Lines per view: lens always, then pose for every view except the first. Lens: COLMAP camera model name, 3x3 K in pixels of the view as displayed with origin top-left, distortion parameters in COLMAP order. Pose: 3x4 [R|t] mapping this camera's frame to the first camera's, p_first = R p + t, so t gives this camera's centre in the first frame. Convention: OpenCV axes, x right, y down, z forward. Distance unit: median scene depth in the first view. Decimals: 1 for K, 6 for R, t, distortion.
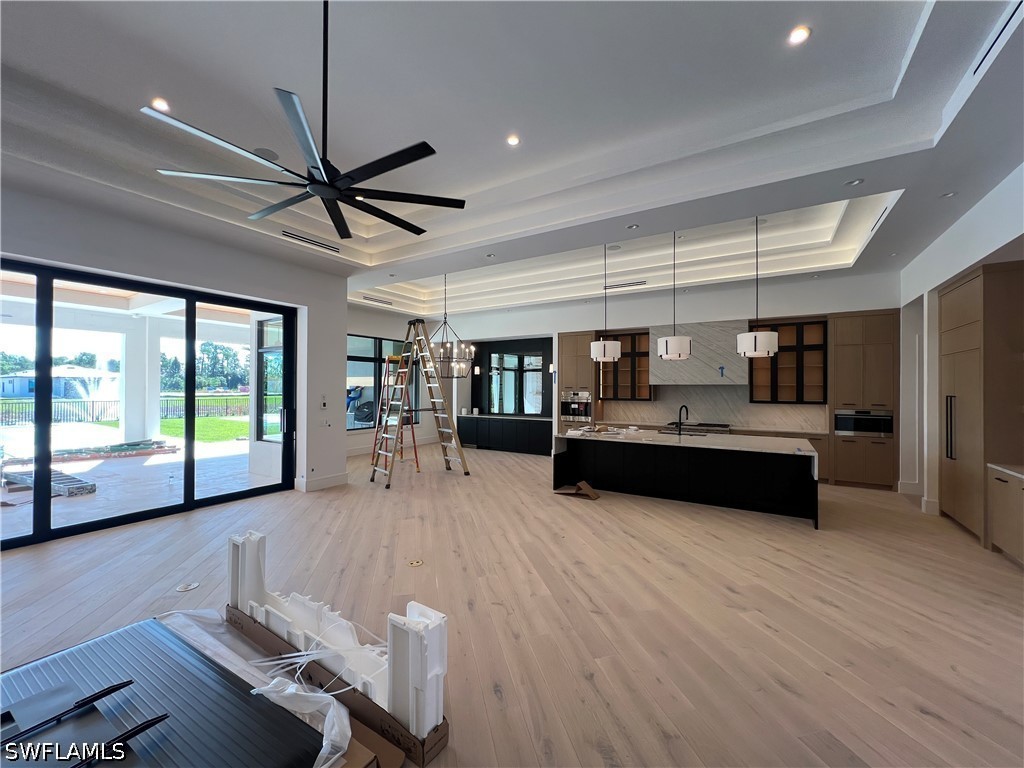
lens RADIAL K [[406.5, 0, 507.1], [0, 406.5, 385.1], [0, 0, 1]] dist [0.000630, 0.000052]
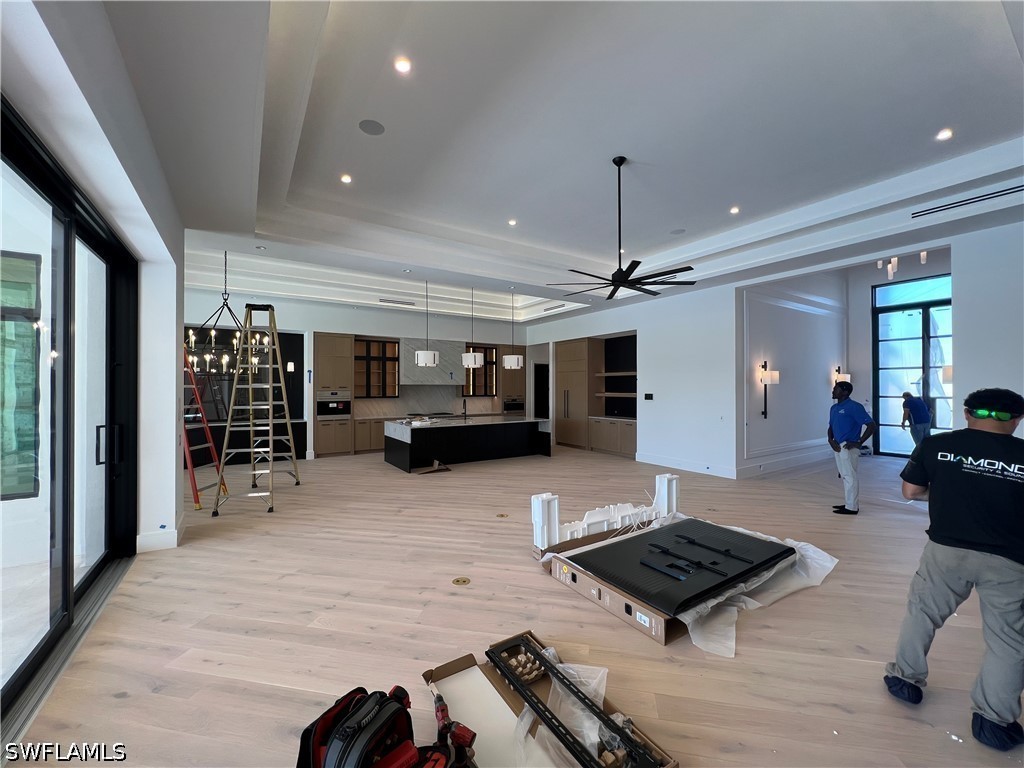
lens RADIAL K [[406.5, 0, 507.1], [0, 406.5, 385.1], [0, 0, 1]] dist [0.000630, 0.000052]
pose [[0.419787, 0.005464, 0.907606, -0.886224], [-0.000819, 0.999984, -0.005642, 0.009865], [-0.907622, 0.001625, 0.419784, 0.262324]]
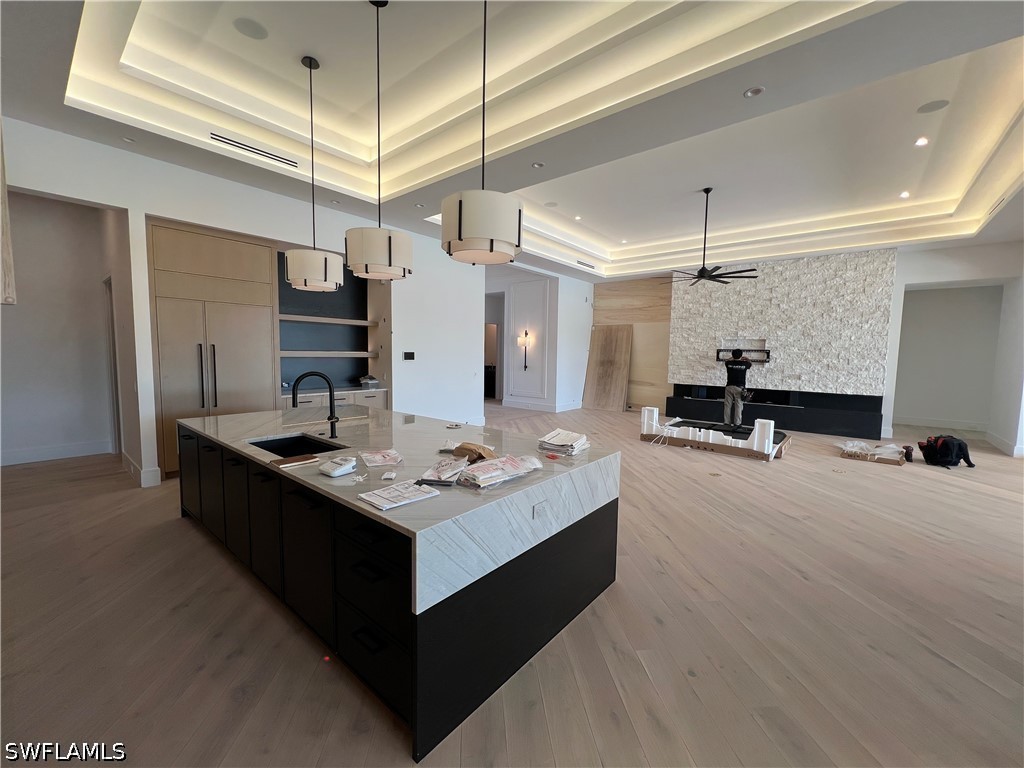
lens RADIAL K [[406.5, 0, 507.1], [0, 406.5, 385.1], [0, 0, 1]] dist [0.000630, 0.000052]
pose [[-0.991383, -0.031746, 0.127088, 0.190120], [-0.022016, 0.996769, 0.077239, 0.027066], [-0.129129, 0.073776, -0.988880, 1.502374]]
